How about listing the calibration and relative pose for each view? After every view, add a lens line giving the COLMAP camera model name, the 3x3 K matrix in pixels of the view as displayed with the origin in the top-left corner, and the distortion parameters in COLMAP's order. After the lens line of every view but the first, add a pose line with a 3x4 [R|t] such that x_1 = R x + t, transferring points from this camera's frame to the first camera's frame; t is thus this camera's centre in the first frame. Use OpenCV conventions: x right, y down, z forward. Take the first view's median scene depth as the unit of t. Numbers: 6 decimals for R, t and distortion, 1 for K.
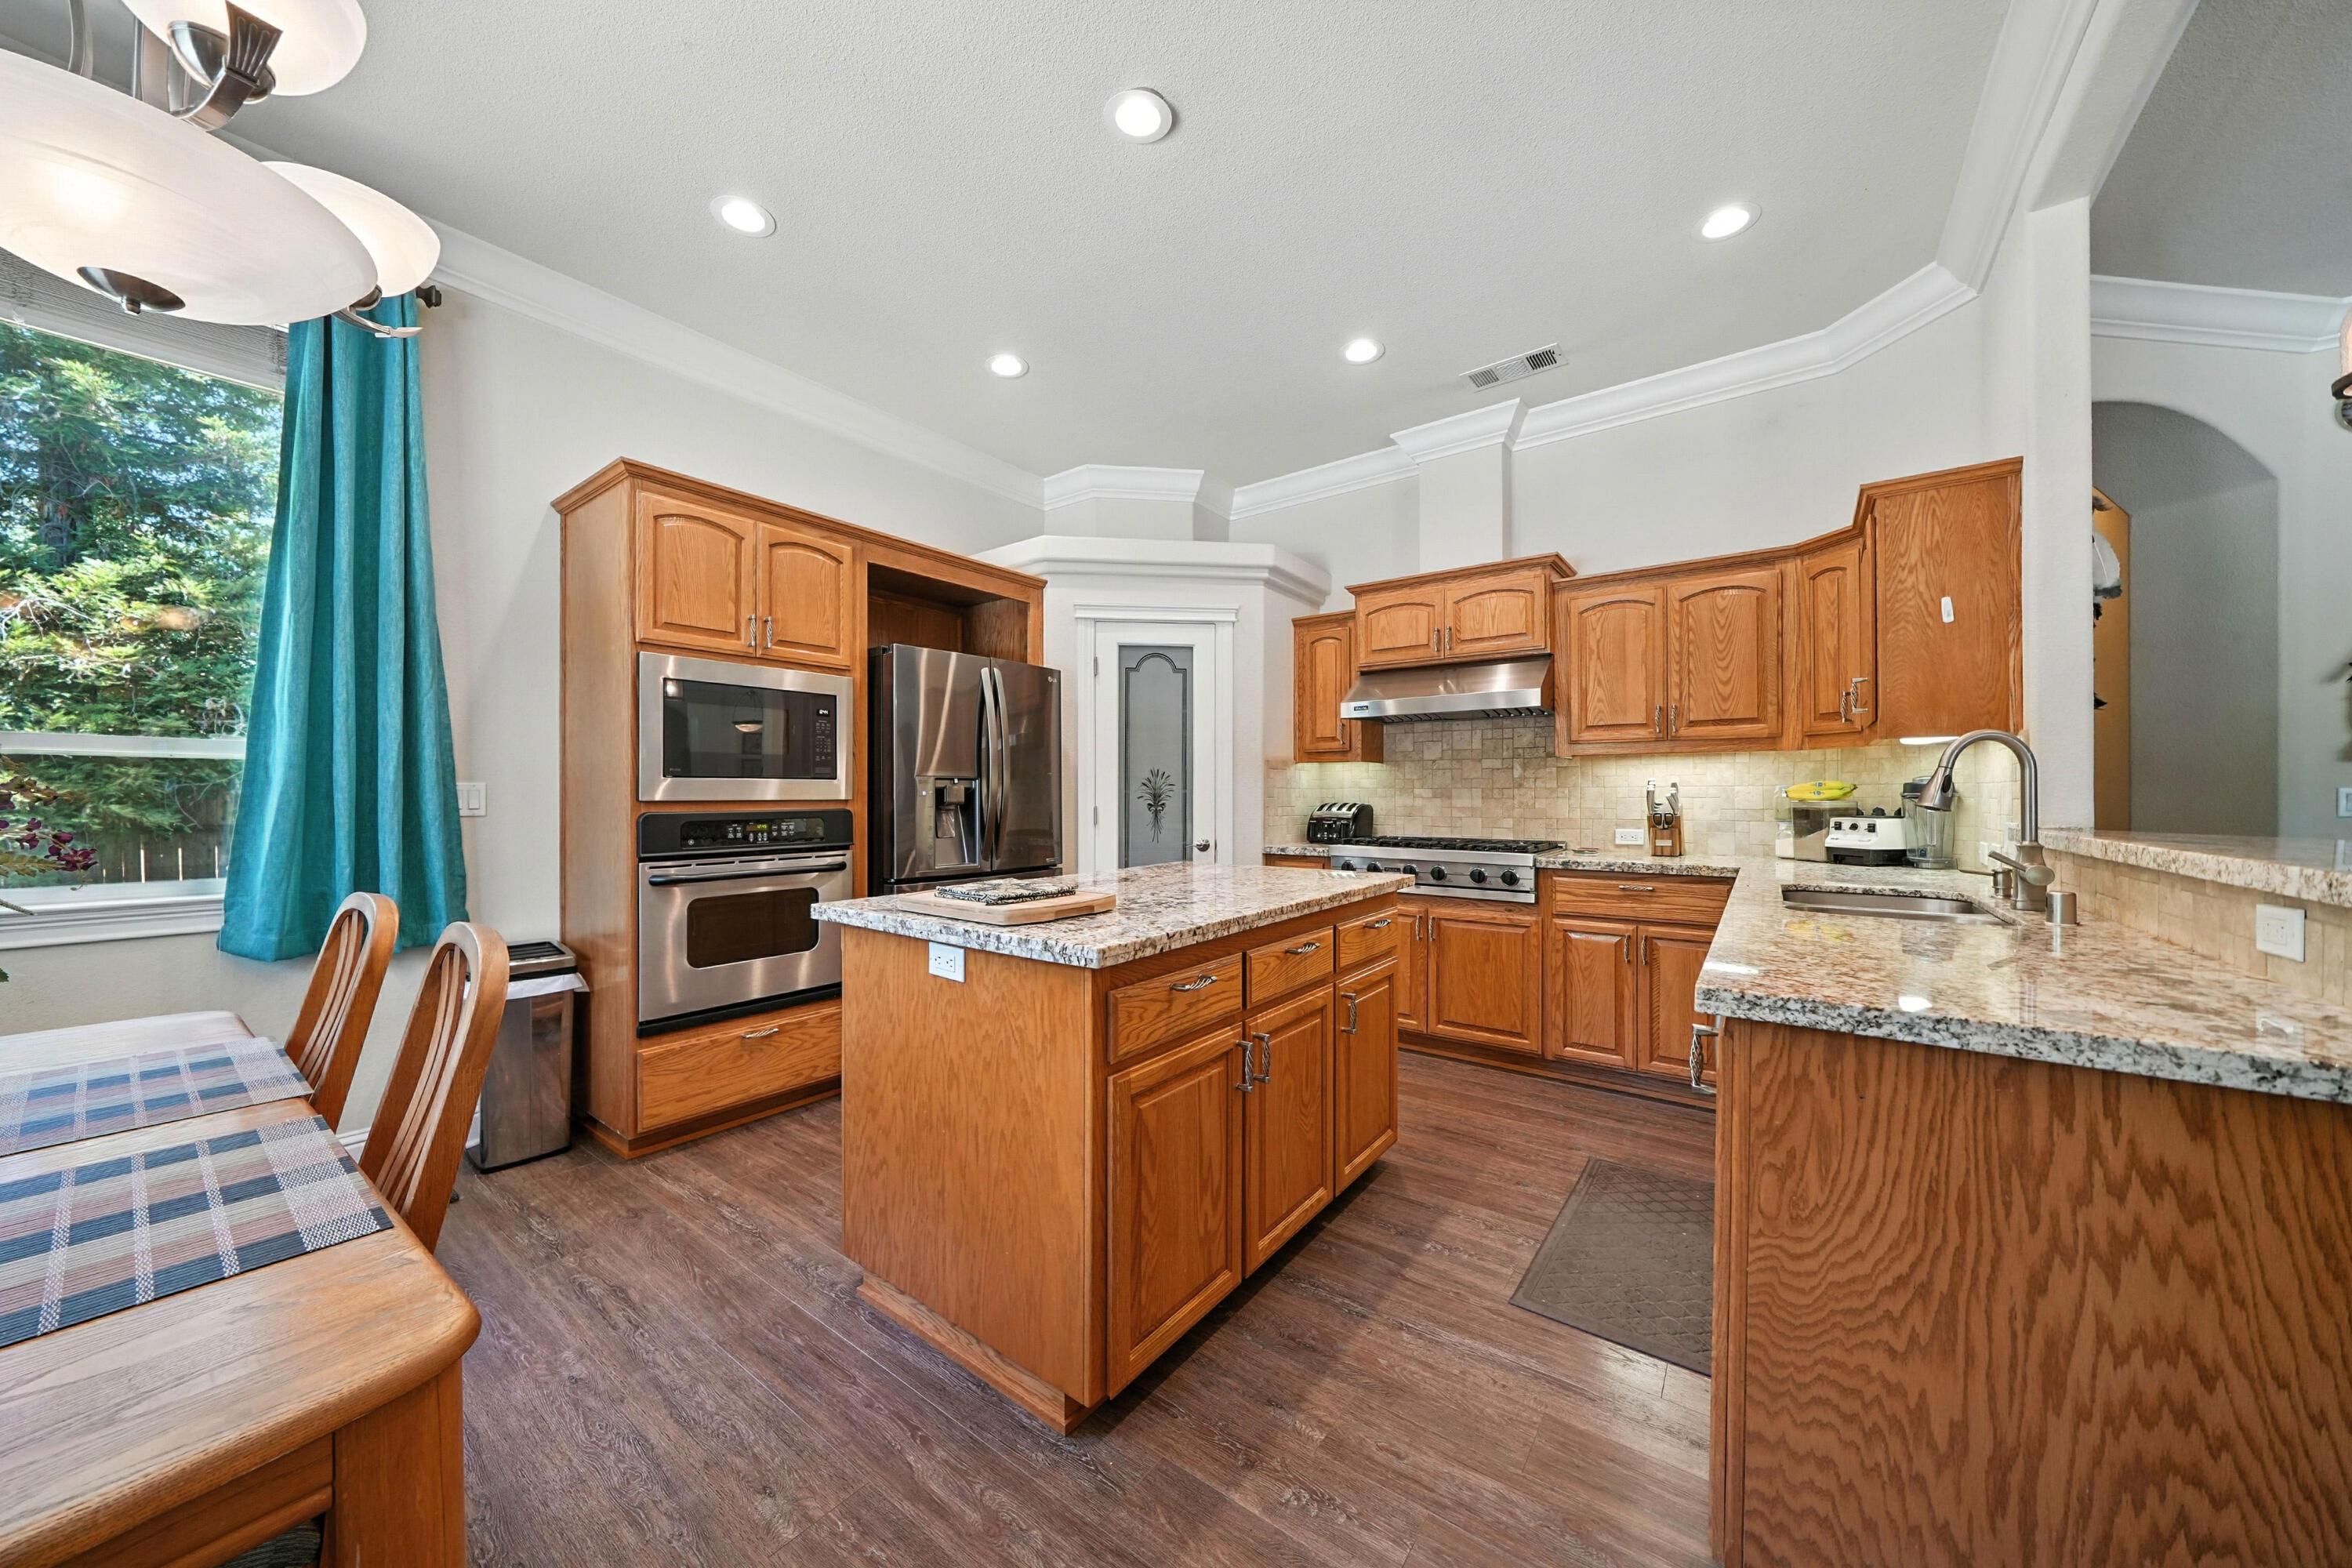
lens RADIAL K [[800.2, 0, 1163.8], [0, 800.2, 796.9], [0, 0, 1]] dist [0.000171, 0.000535]
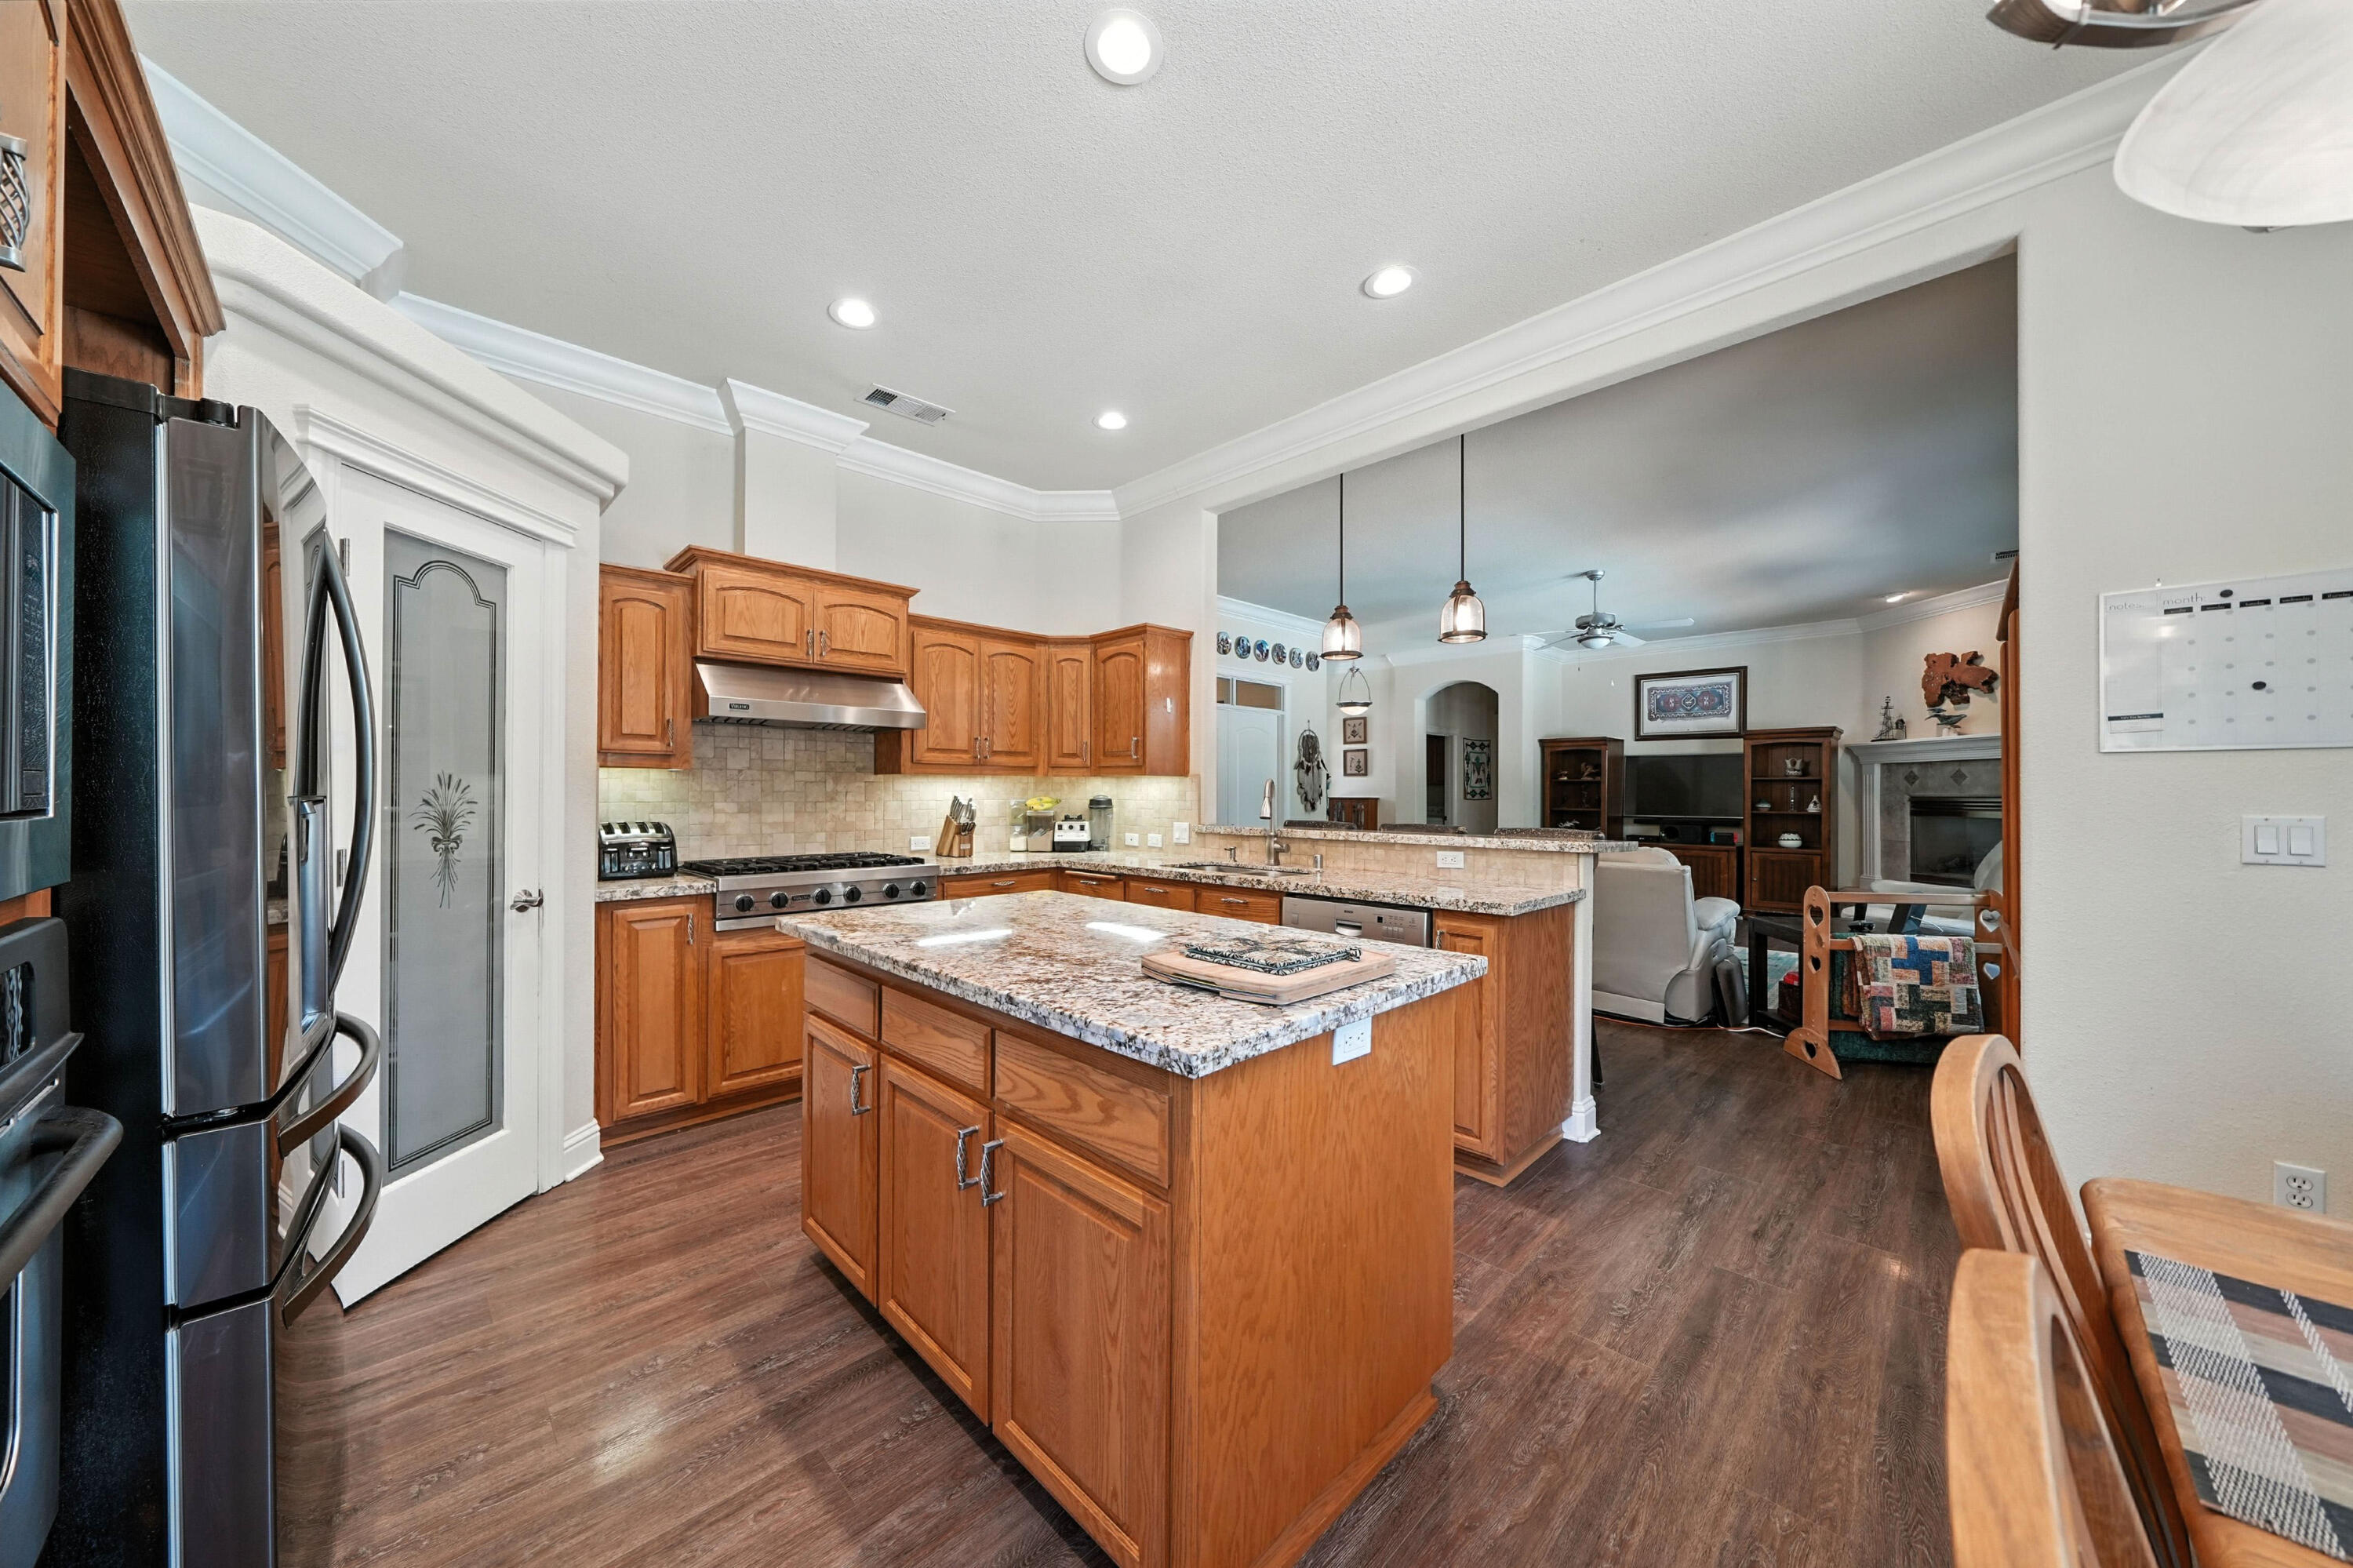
lens RADIAL K [[800.6, 0, 1138.9], [0, 800.6, 794.5], [0, 0, 1]] dist [0.000171, 0.000535]
pose [[0.166217, -0.002741, 0.986085, -0.489084], [-0.001233, 0.999995, 0.002988, -0.023955], [-0.986088, -0.001712, 0.166213, 0.463155]]
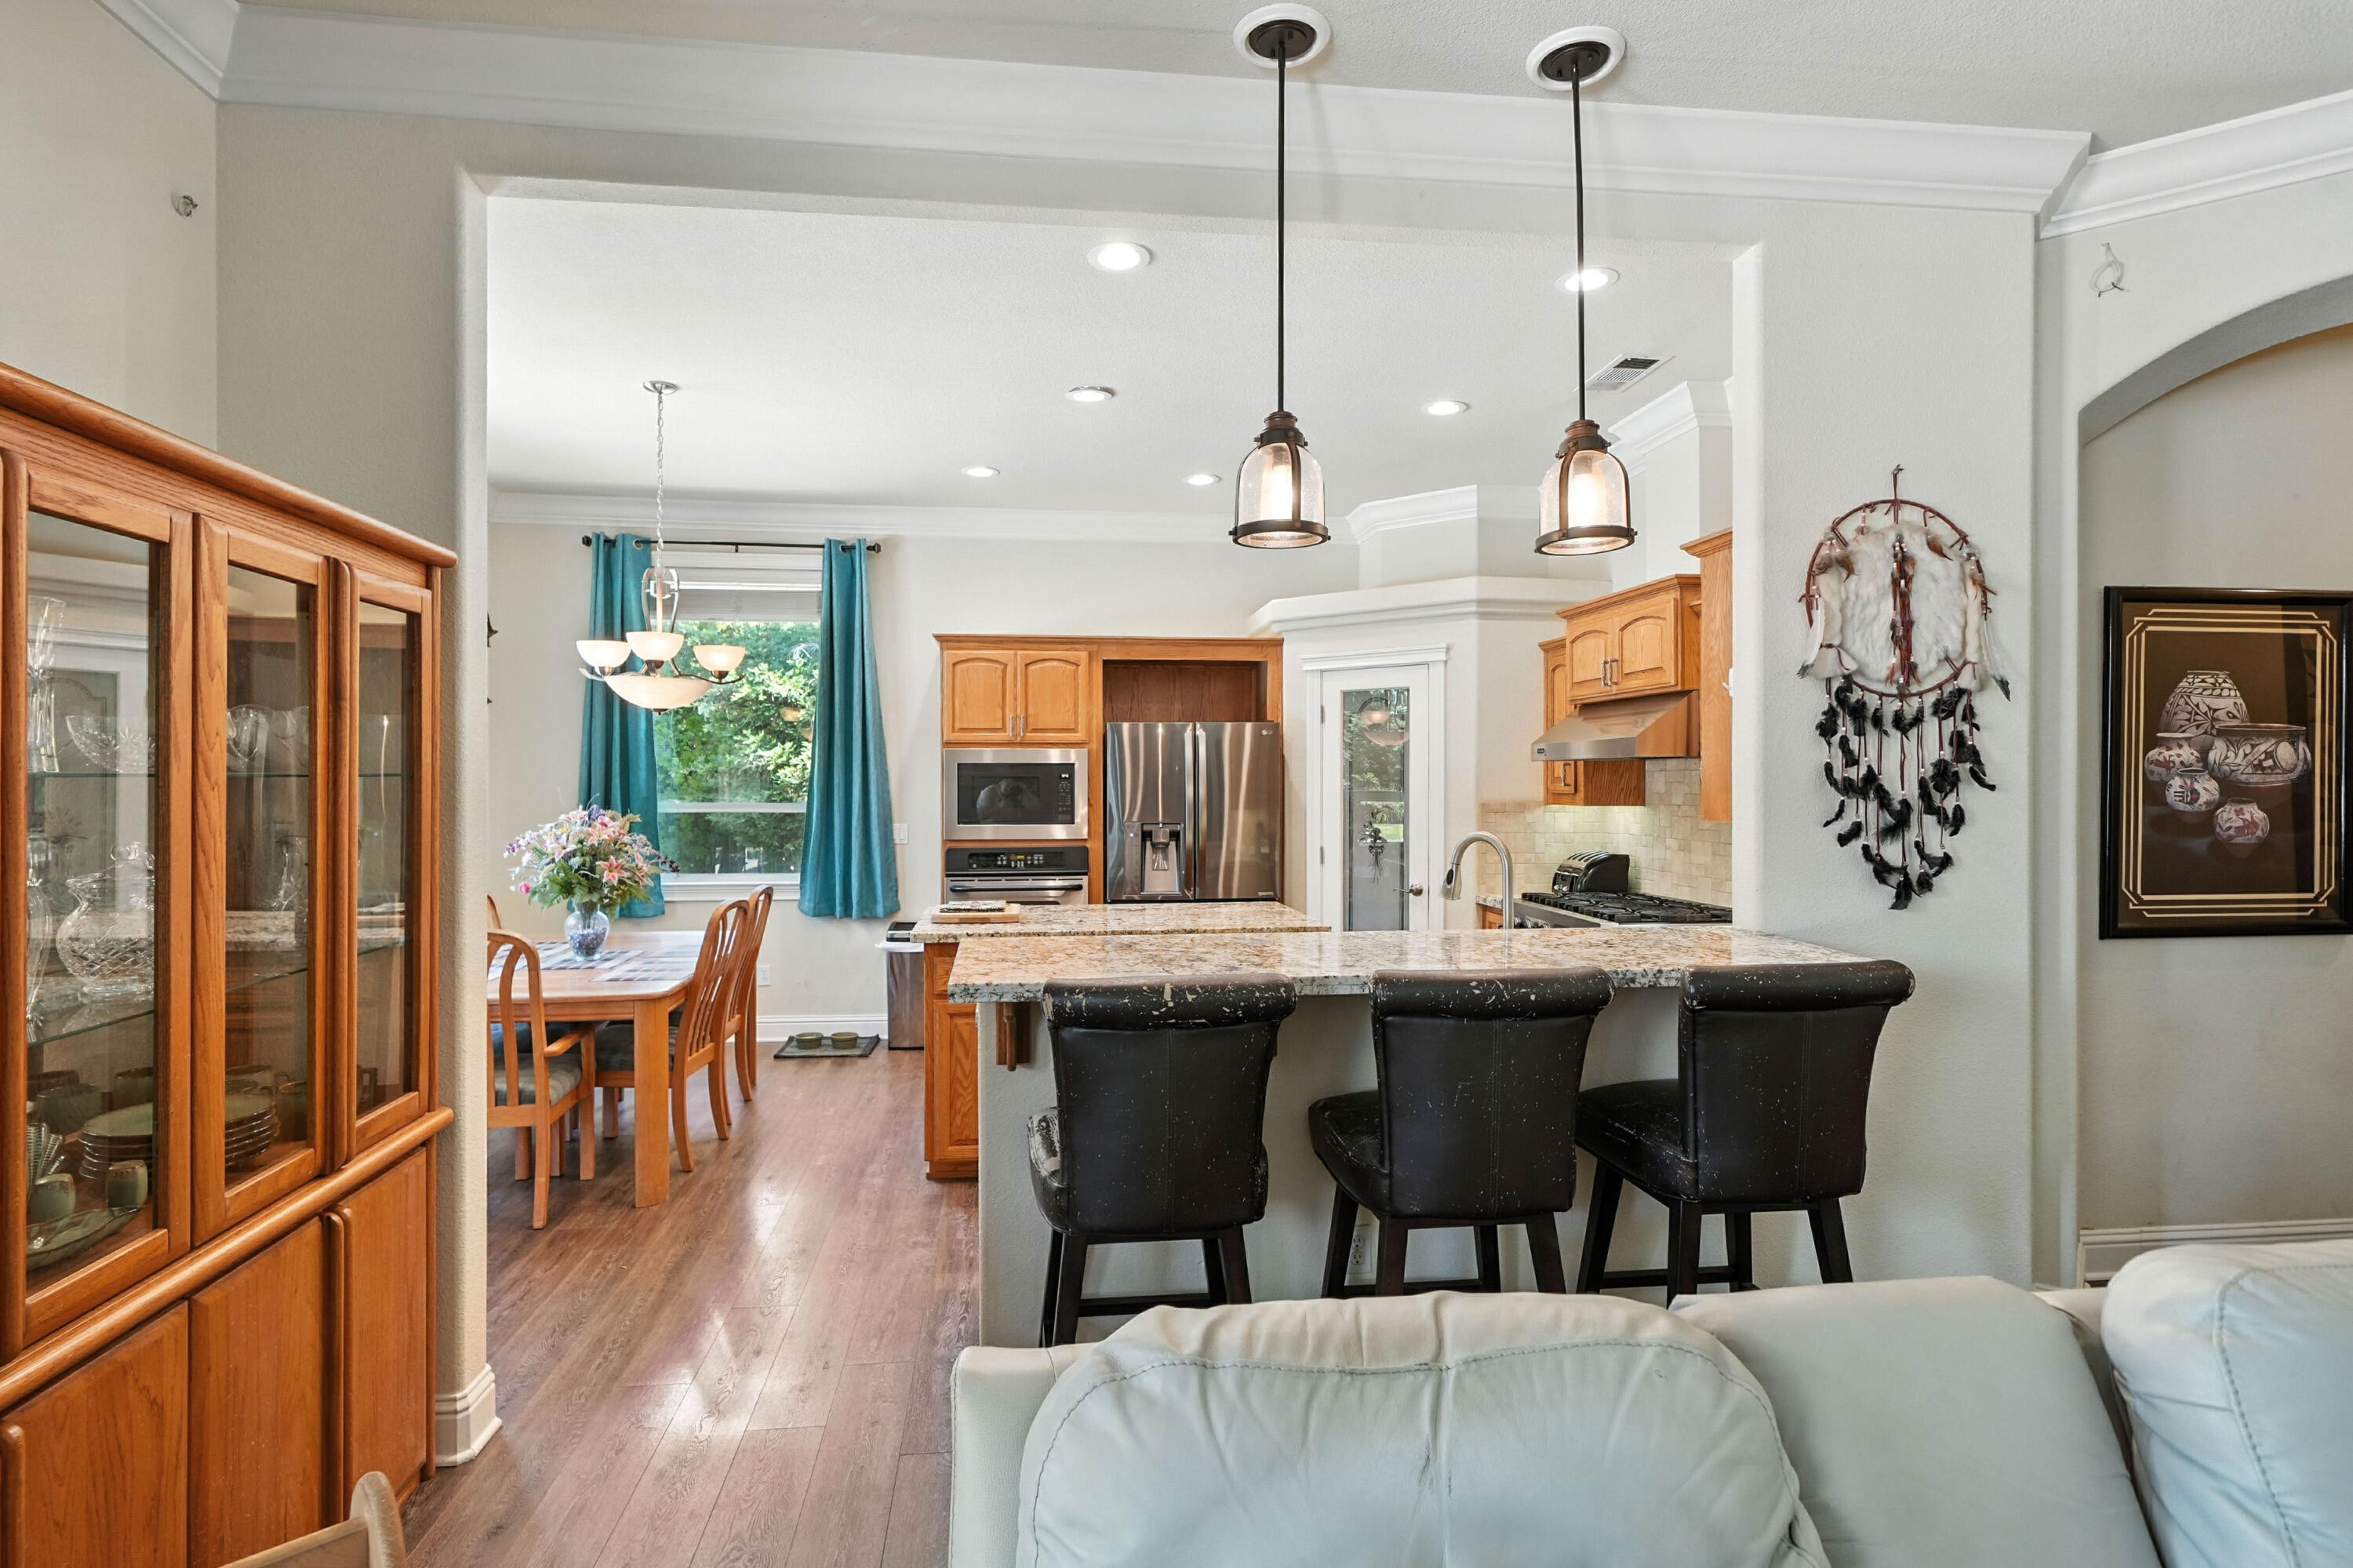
lens RADIAL K [[1168.1, 0, 1173.6], [0, 1168.1, 785.3], [0, 0, 1]] dist [0.001218, 0.000008]
pose [[0.706275, -0.000518, -0.707937, 0.889990], [-0.004127, 0.999980, -0.004849, -0.062808], [0.707925, 0.006347, 0.706259, -0.231613]]
